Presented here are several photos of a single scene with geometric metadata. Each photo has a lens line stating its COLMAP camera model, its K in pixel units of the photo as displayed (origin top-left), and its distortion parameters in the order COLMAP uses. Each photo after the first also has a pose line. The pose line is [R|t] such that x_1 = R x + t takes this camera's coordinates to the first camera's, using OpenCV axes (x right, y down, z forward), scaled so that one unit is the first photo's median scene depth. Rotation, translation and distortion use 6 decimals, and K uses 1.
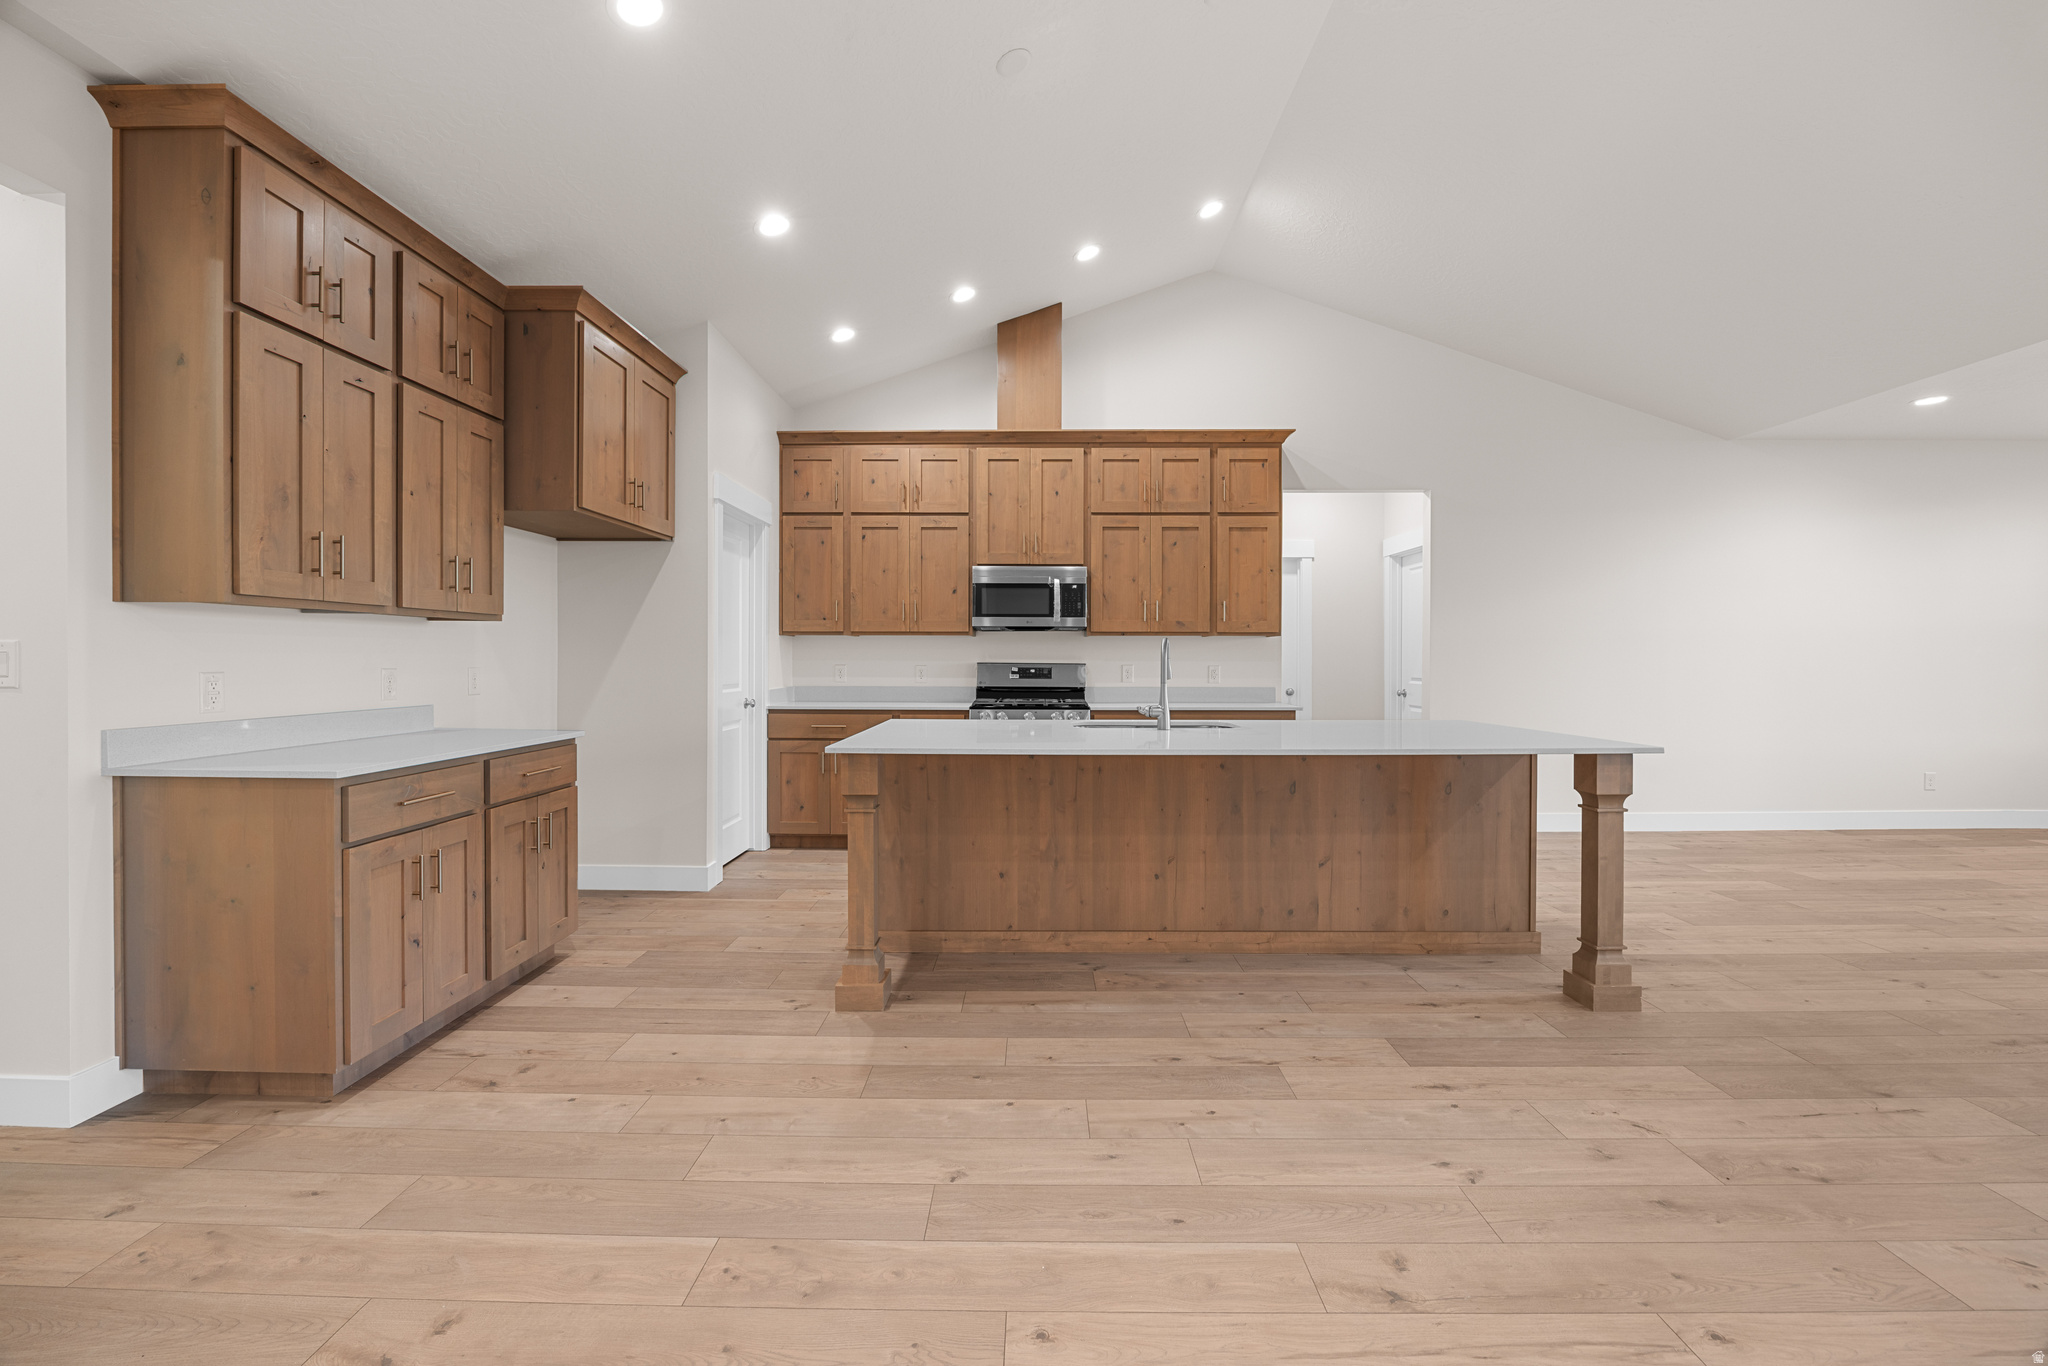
lens RADIAL K [[851.7, 0, 1031.7], [0, 851.7, 667.5], [0, 0, 1]] dist [-0.012709, 0.000921]
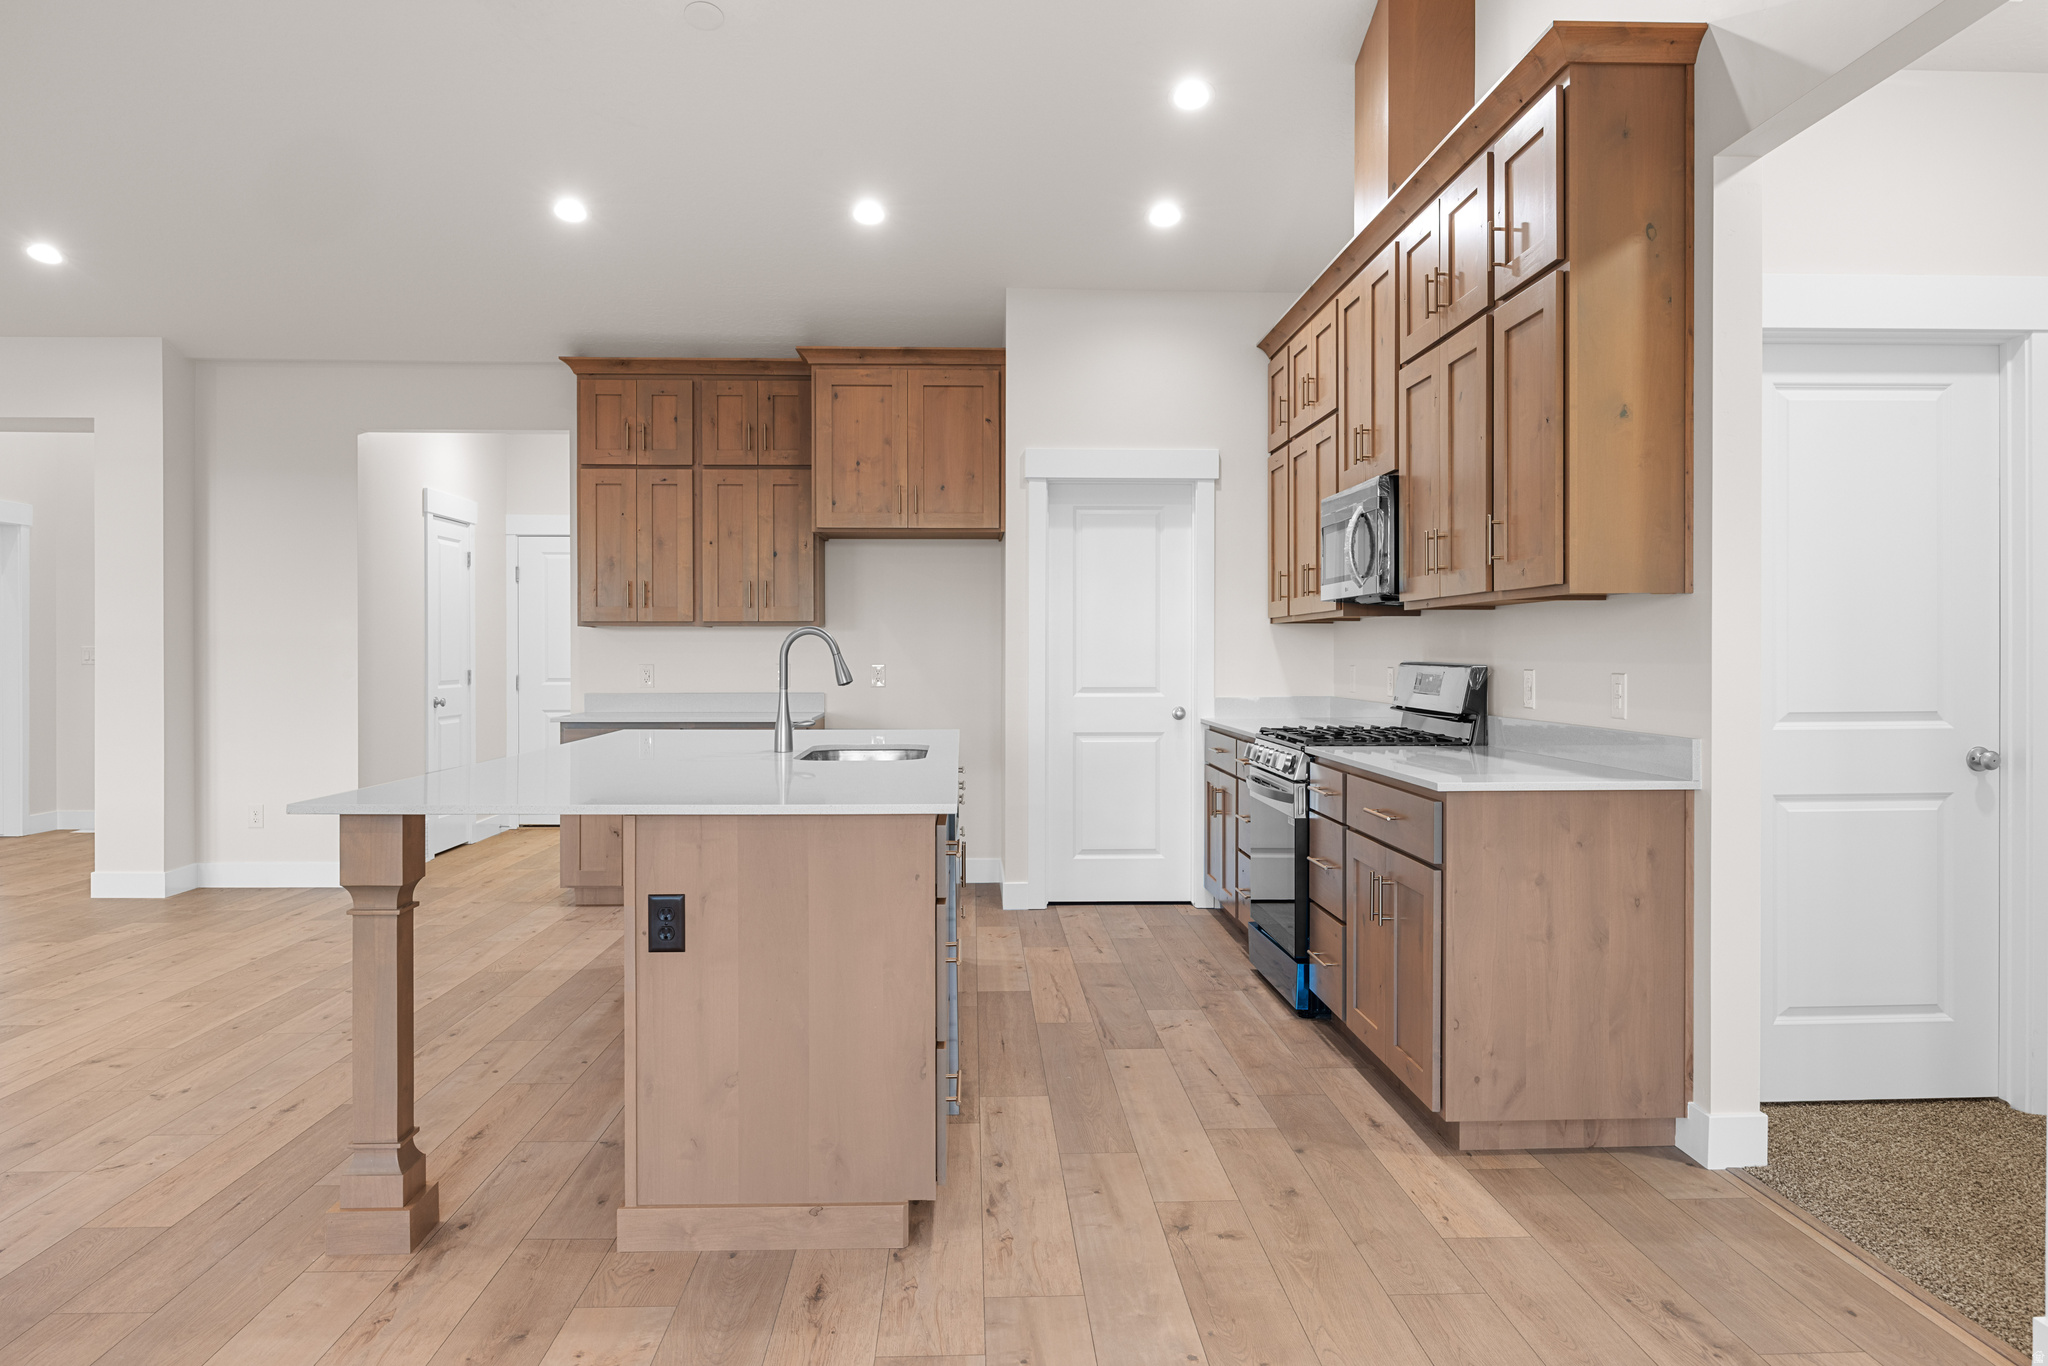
lens RADIAL K [[1399.6, 0, 1021.1], [0, 1399.6, 663.1], [0, 0, 1]] dist [-0.009767, -0.001867]
pose [[0.043178, 0.004509, -0.999057, 1.508221], [-0.010466, 0.999937, 0.004061, -0.012336], [0.999013, 0.010281, 0.043223, 1.268696]]
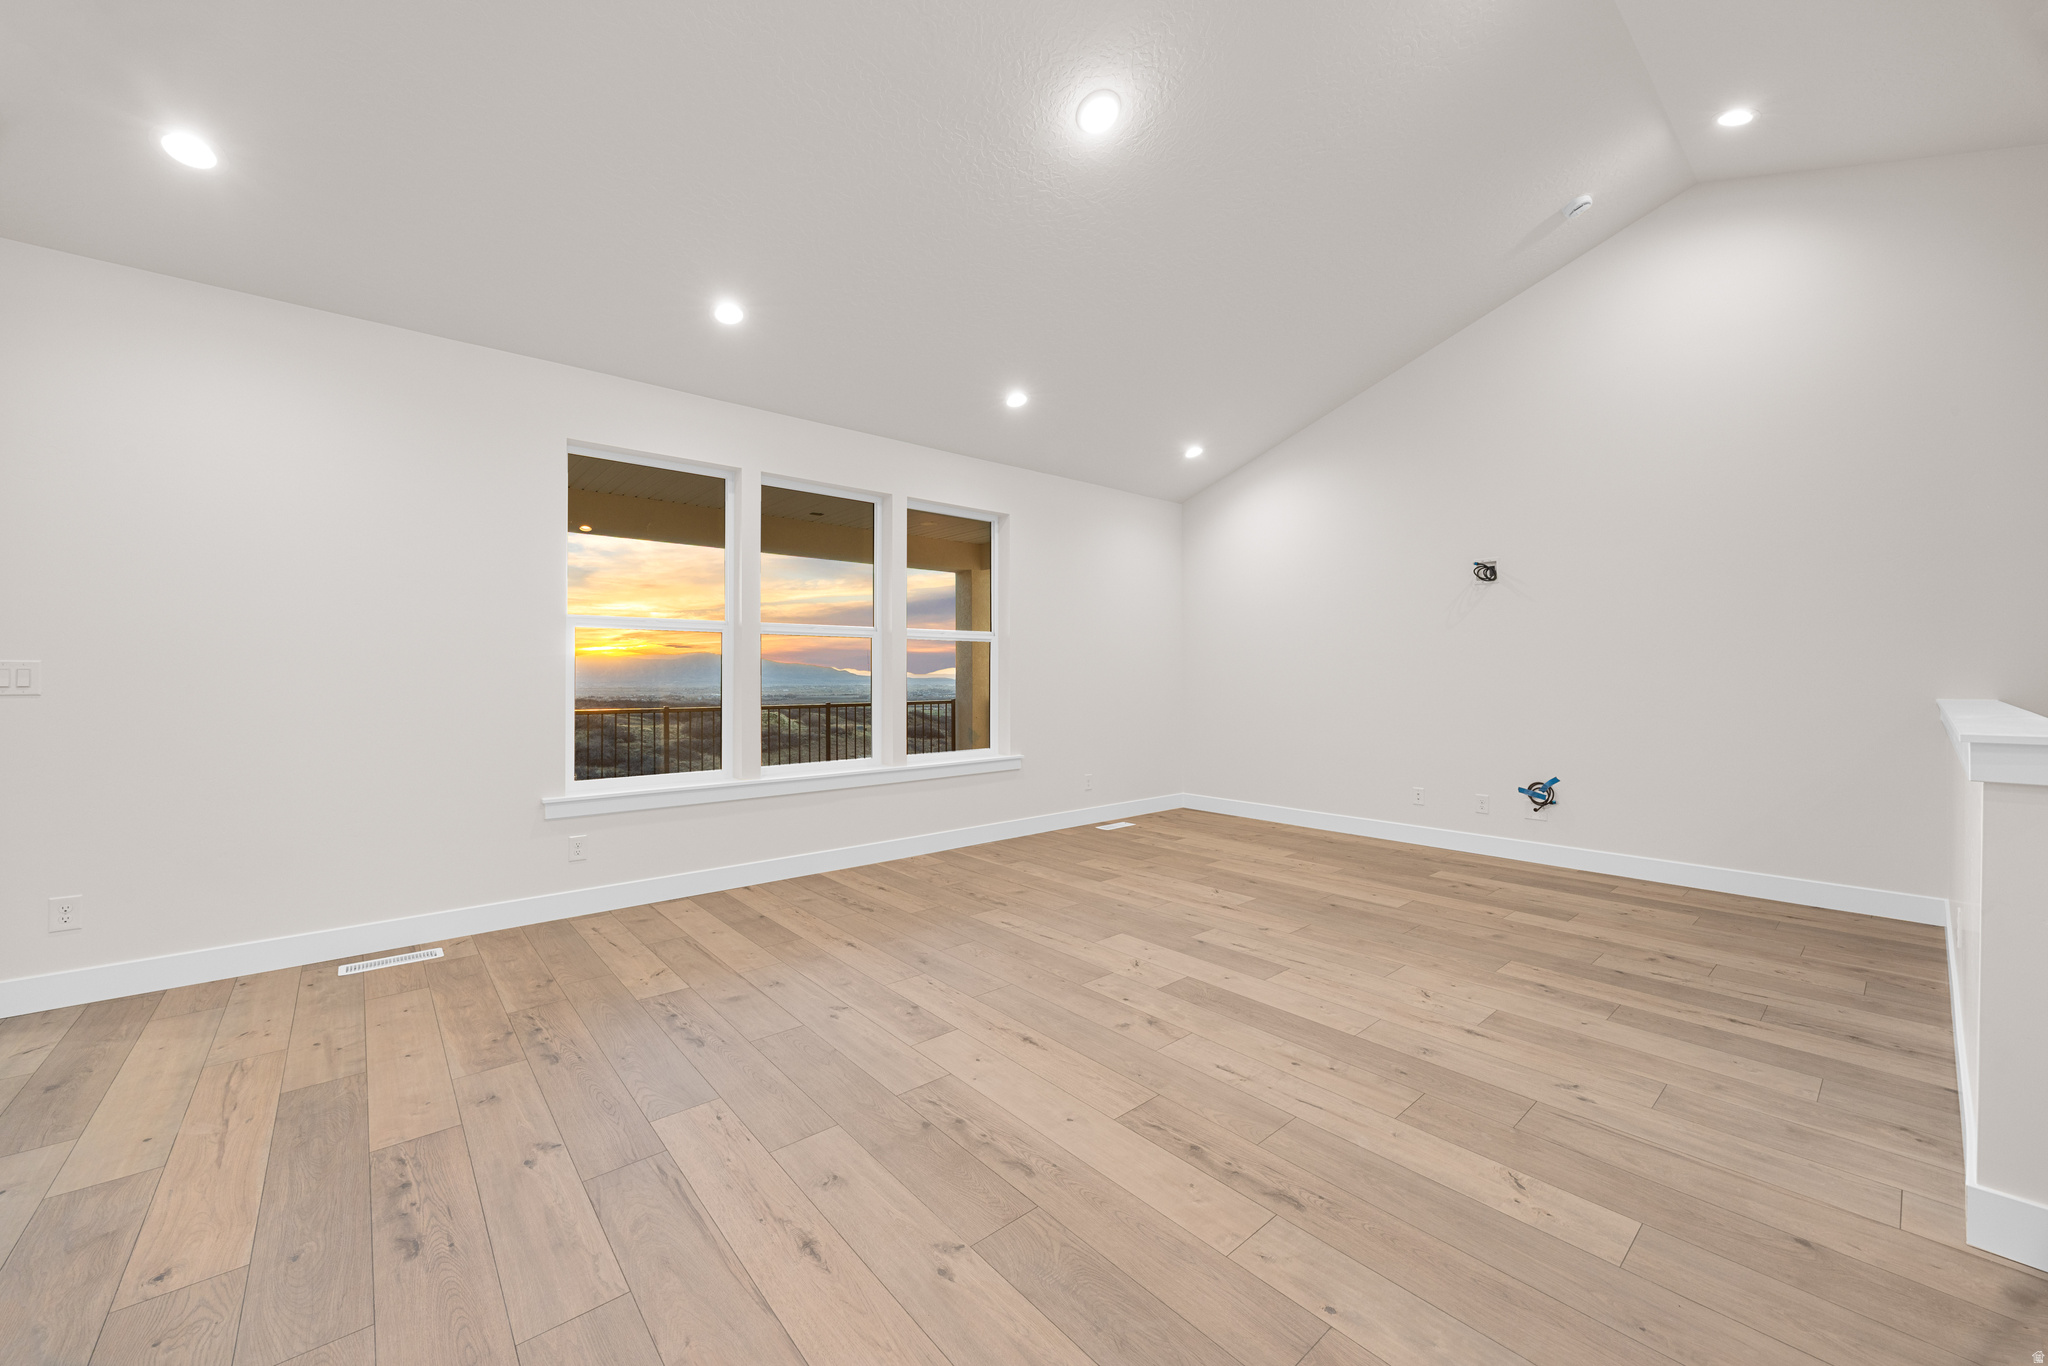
lens RADIAL K [[781.1, 0, 1028.9], [0, 781.1, 677.0], [0, 0, 1]] dist [0.002014, -0.000005]
pose [[-0.659403, -0.002149, 0.751787, -0.390271], [0.005949, 0.999950, 0.008076, -0.006880], [-0.751767, 0.009798, -0.659357, 0.718152]]
